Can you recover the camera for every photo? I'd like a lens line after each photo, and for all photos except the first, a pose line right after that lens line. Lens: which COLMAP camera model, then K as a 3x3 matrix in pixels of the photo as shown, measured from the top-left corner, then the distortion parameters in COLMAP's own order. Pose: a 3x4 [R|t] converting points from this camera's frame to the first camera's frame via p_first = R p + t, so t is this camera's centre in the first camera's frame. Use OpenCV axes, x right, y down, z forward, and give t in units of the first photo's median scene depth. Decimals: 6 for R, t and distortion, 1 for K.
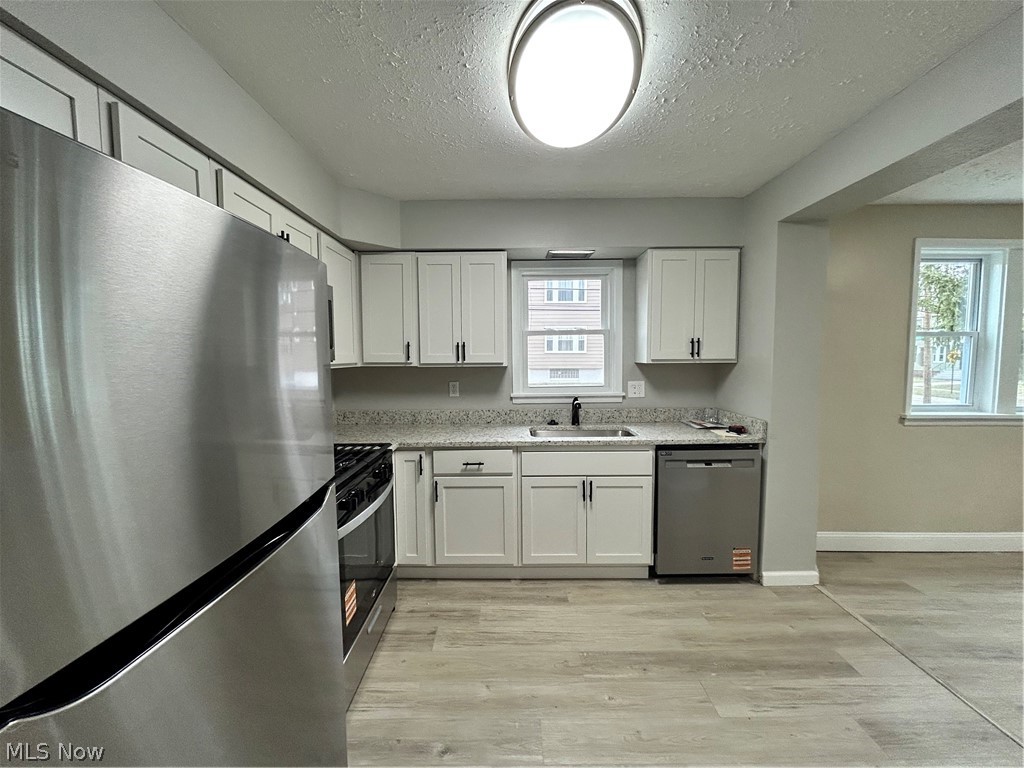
lens RADIAL K [[413.3, 0, 512.0], [0, 413.3, 384.0], [0, 0, 1]] dist [-0.001579, 0.000677]
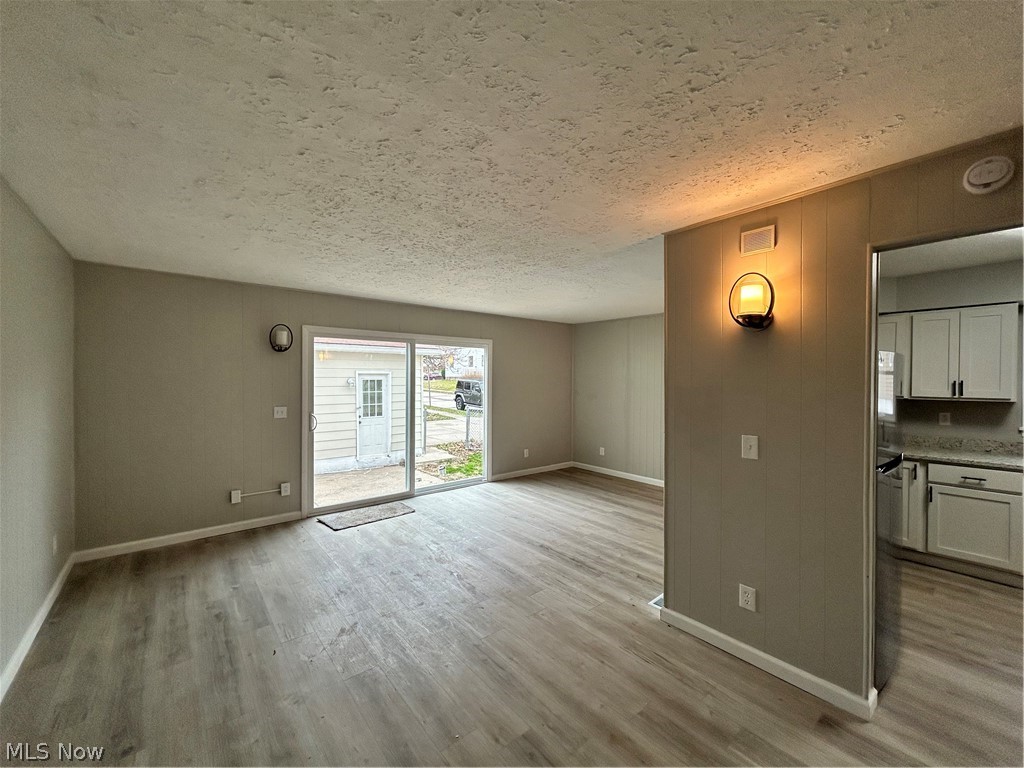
lens RADIAL K [[414.7, 0, 512.0], [0, 414.7, 384.0], [0, 0, 1]] dist [-0.002809, -0.000357]
pose [[0.639901, 0.016949, -0.768271, -0.030947], [-0.061928, 0.997642, -0.029572, 0.030065], [0.765958, 0.066501, 0.639442, -0.881256]]
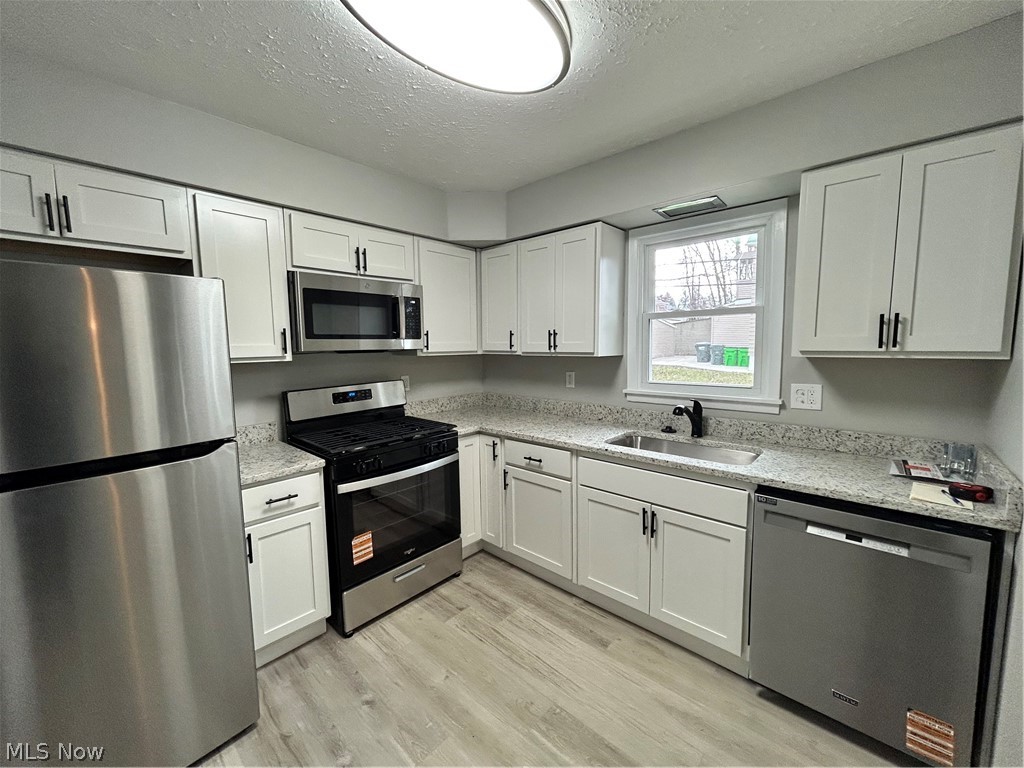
lens RADIAL K [[413.3, 0, 512.0], [0, 413.3, 384.0], [0, 0, 1]] dist [-0.001579, 0.000677]
pose [[0.739708, 0.066019, -0.669681, 0.482998], [-0.042554, 0.997773, 0.051360, -0.024972], [0.671581, -0.009494, 0.740871, 0.262734]]
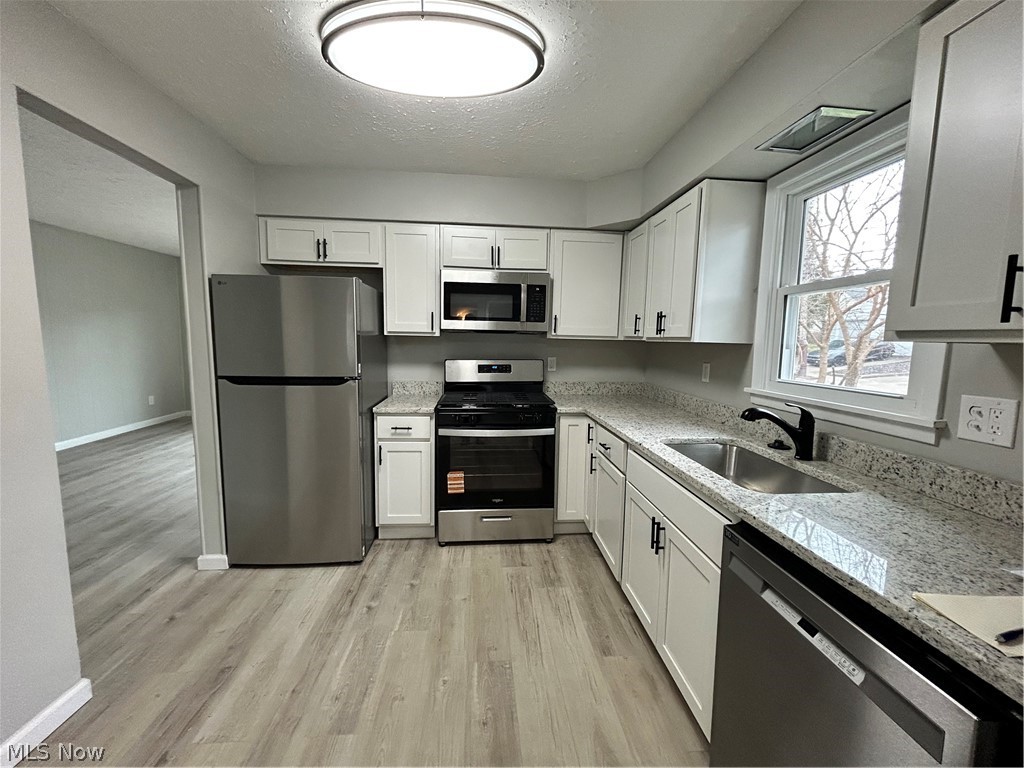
lens RADIAL K [[413.3, 0, 512.0], [0, 413.3, 384.0], [0, 0, 1]] dist [-0.001579, 0.000677]
pose [[0.085743, 0.118562, -0.989238, 0.757441], [-0.092771, 0.989531, 0.110557, -0.023509], [0.991989, 0.082294, 0.095844, 0.686489]]
